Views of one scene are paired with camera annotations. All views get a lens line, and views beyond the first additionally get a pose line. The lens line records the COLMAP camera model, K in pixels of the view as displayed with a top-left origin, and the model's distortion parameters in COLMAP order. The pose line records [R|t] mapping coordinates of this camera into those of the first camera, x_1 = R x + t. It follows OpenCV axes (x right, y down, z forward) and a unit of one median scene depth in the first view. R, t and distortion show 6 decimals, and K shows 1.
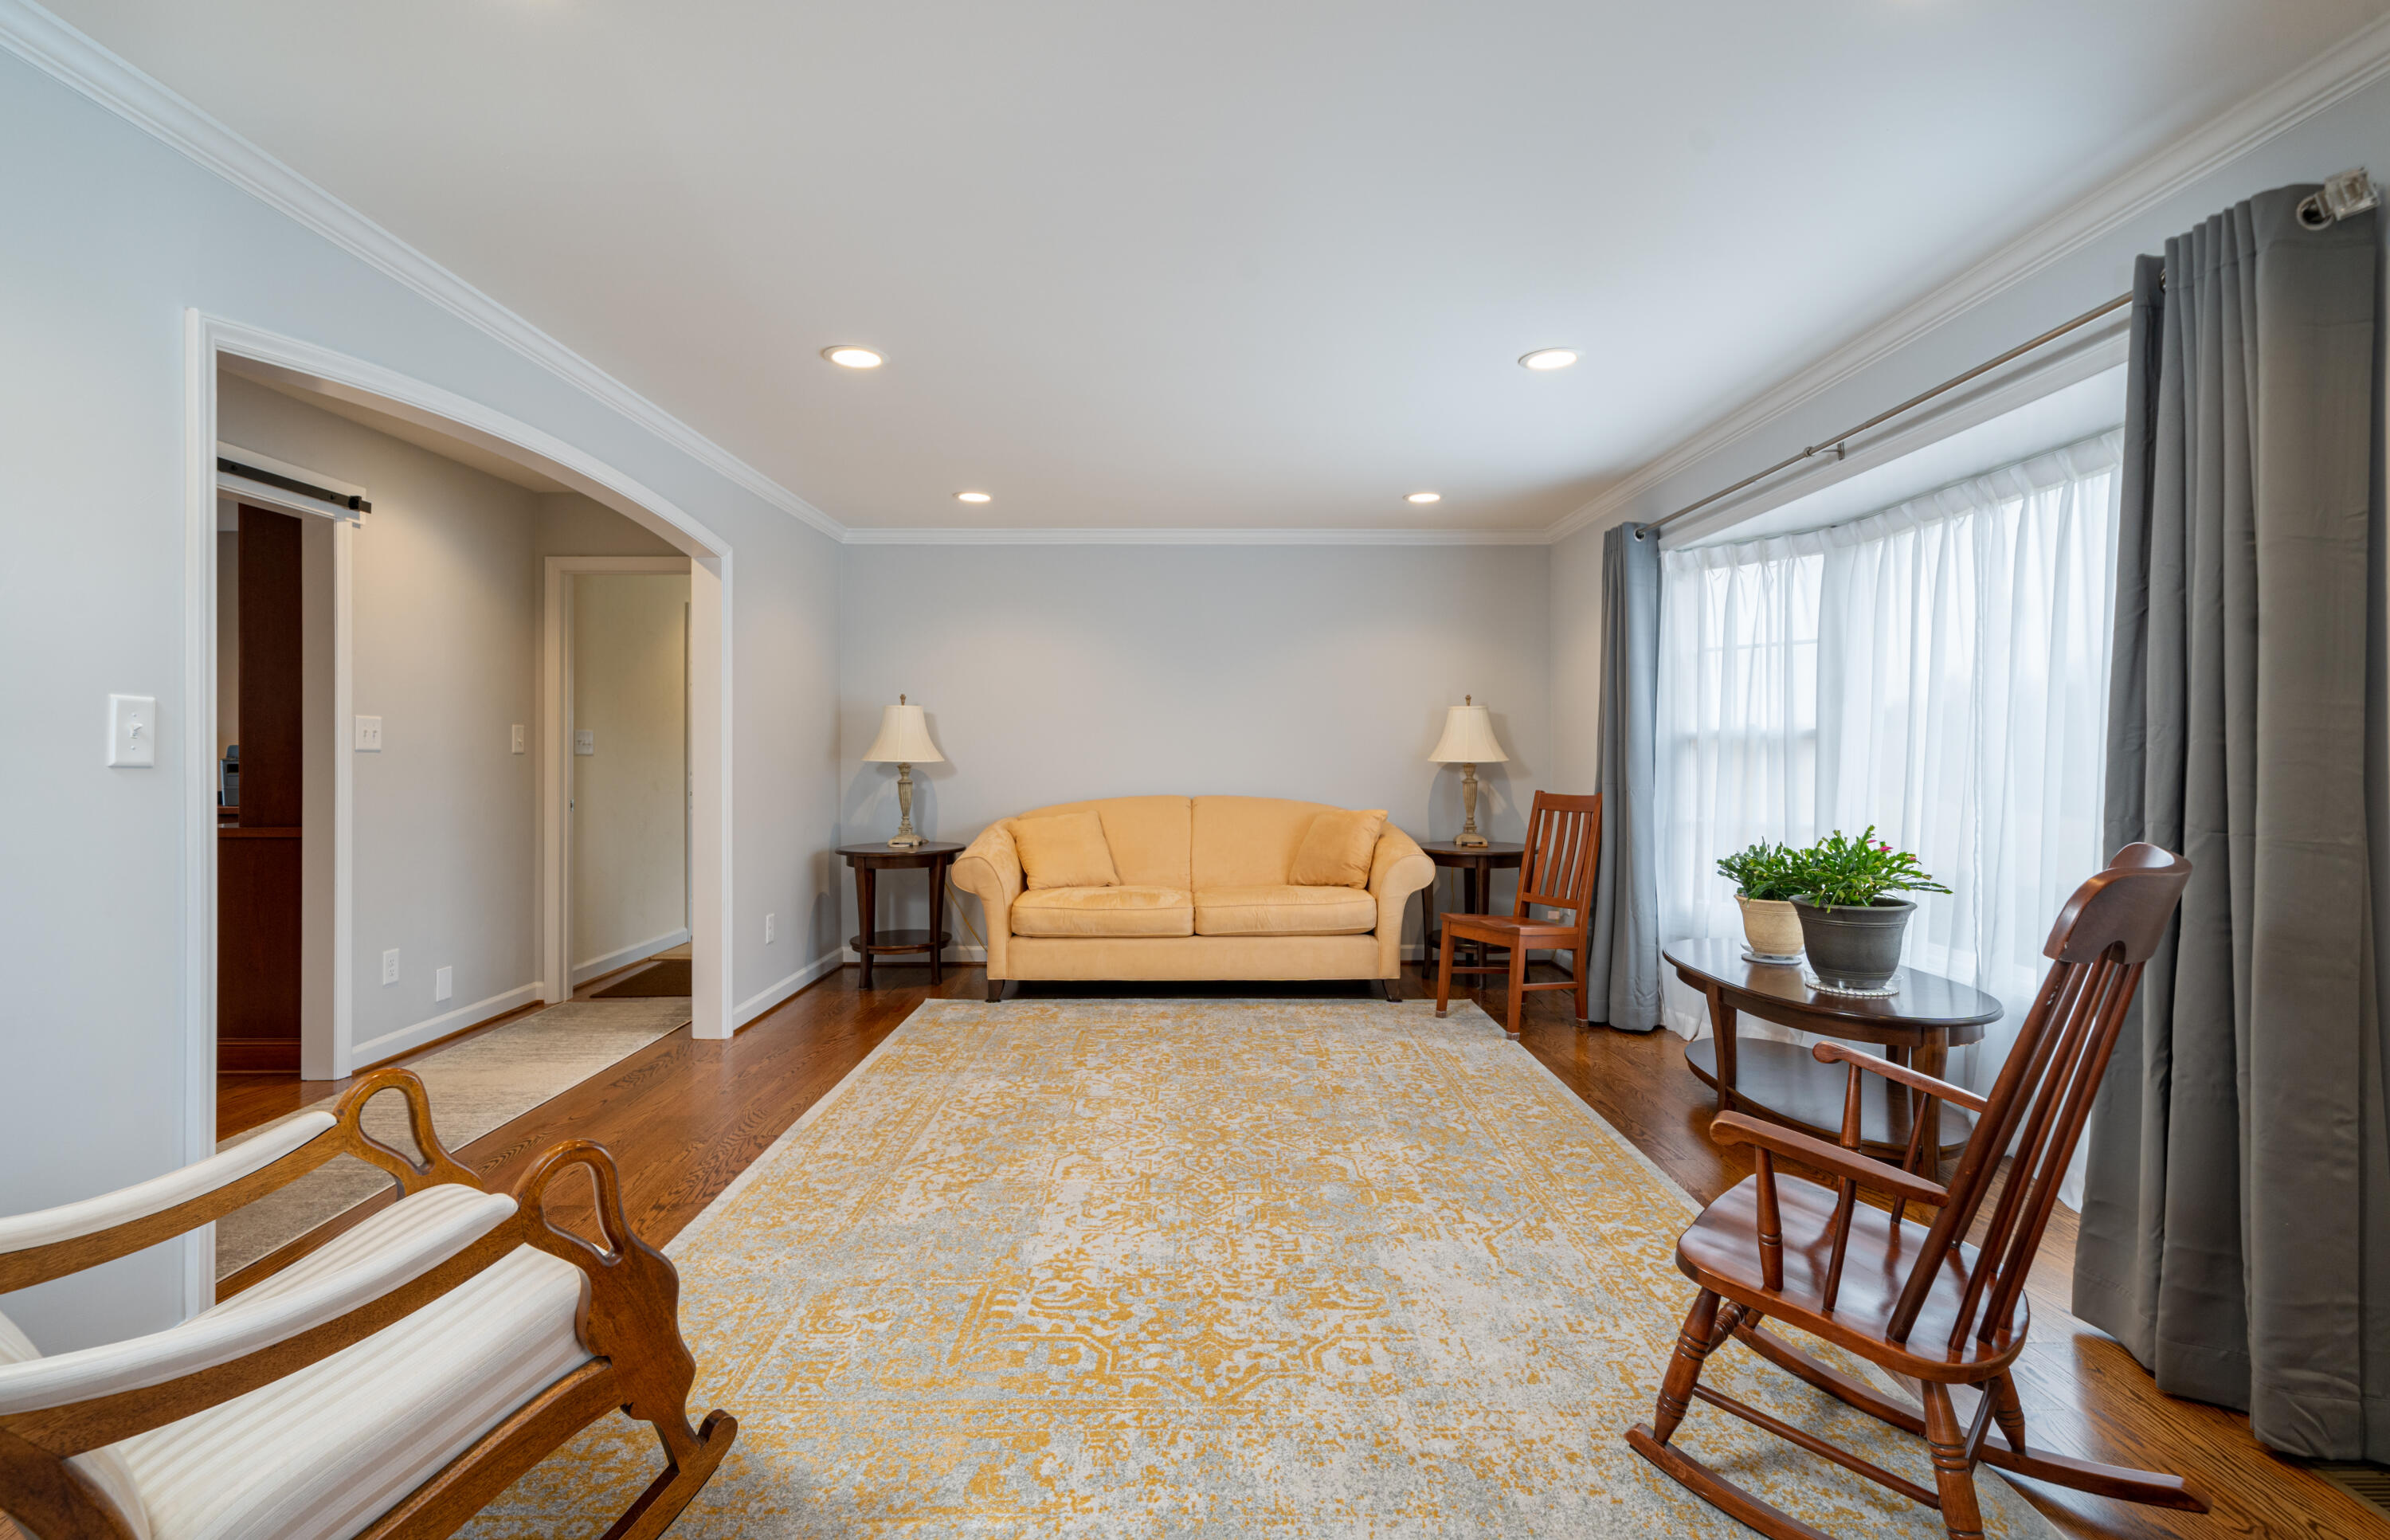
lens RADIAL K [[1050.8, 0, 1208.8], [0, 1050.8, 746.6], [0, 0, 1]] dist [0.000378, -0.000242]
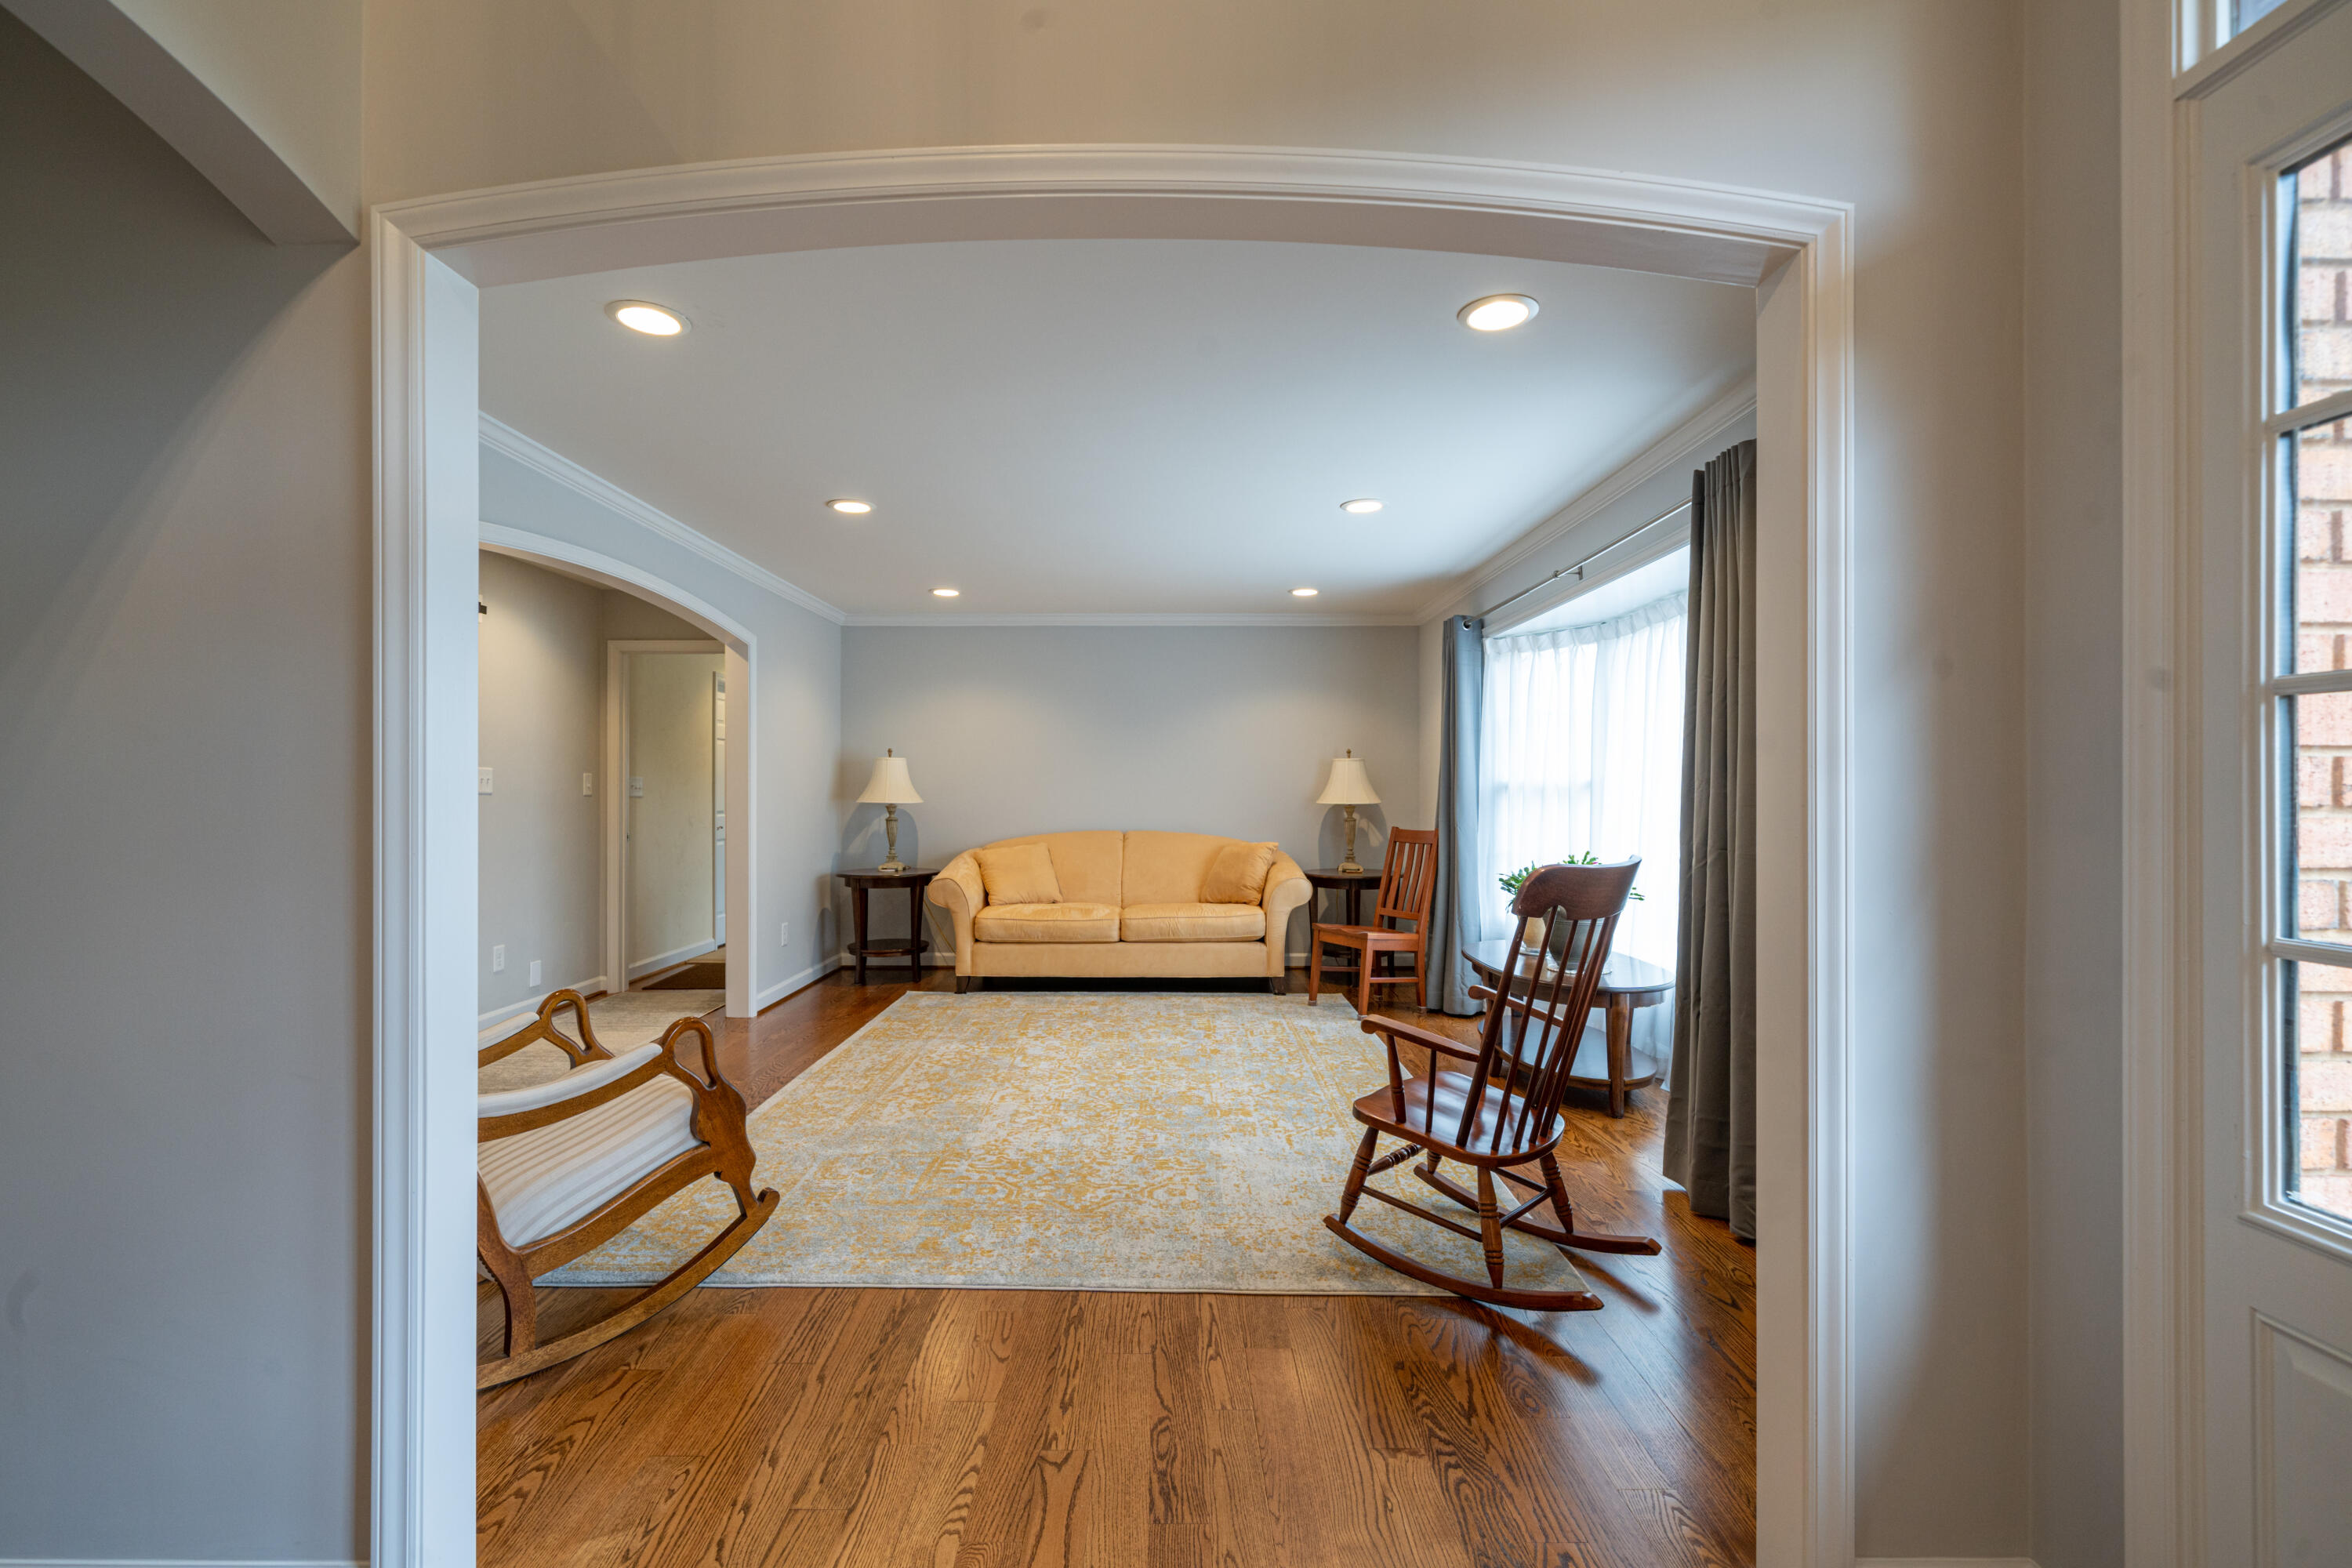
lens RADIAL K [[999.4, 0, 1172.1], [0, 999.4, 796.7], [0, 0, 1]] dist [-0.000386, 0.000113]
pose [[0.999870, 0.002341, -0.015954, 0.079626], [-0.002227, 0.999972, 0.007192, -0.002719], [0.015970, -0.007156, 0.999847, -0.229249]]
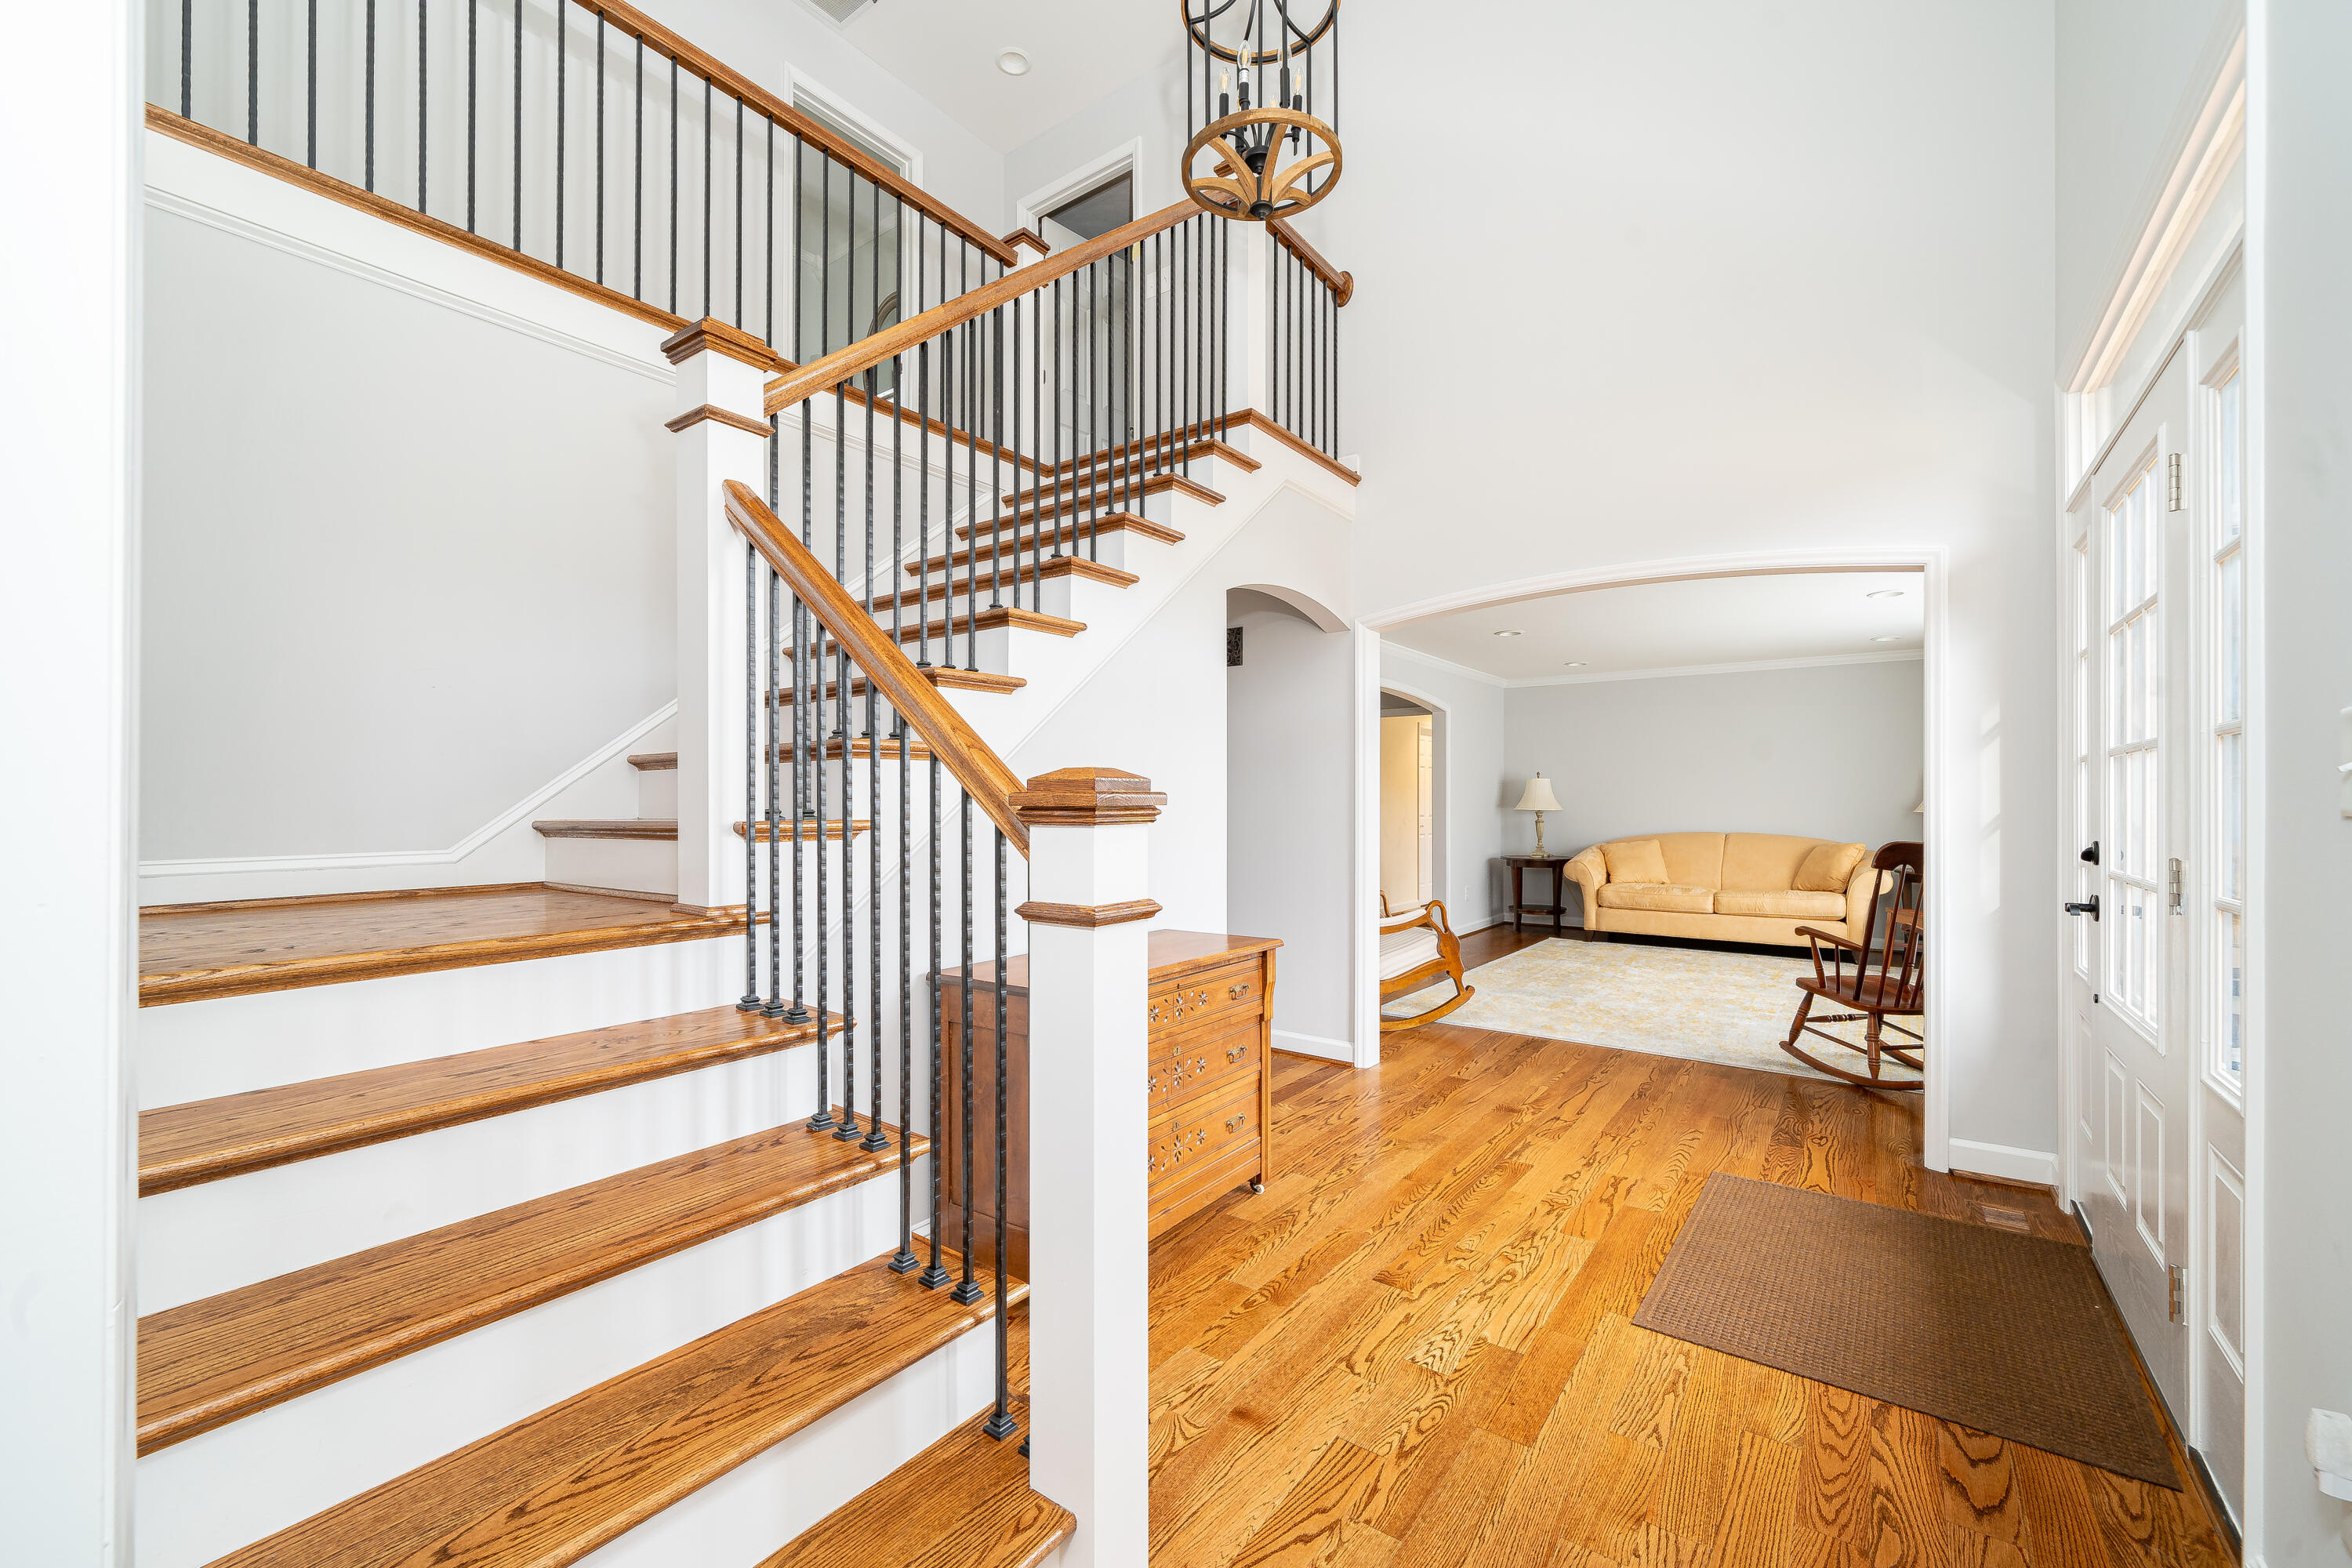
lens RADIAL K [[949.5, 0, 1185.8], [0, 949.5, 798.5], [0, 0, 1]] dist [-0.001108, -0.000022]
pose [[0.790066, -0.003563, -0.613012, 0.296175], [0.001772, 0.999992, -0.003528, 0.000376], [0.613020, 0.001701, 0.790066, -0.843141]]
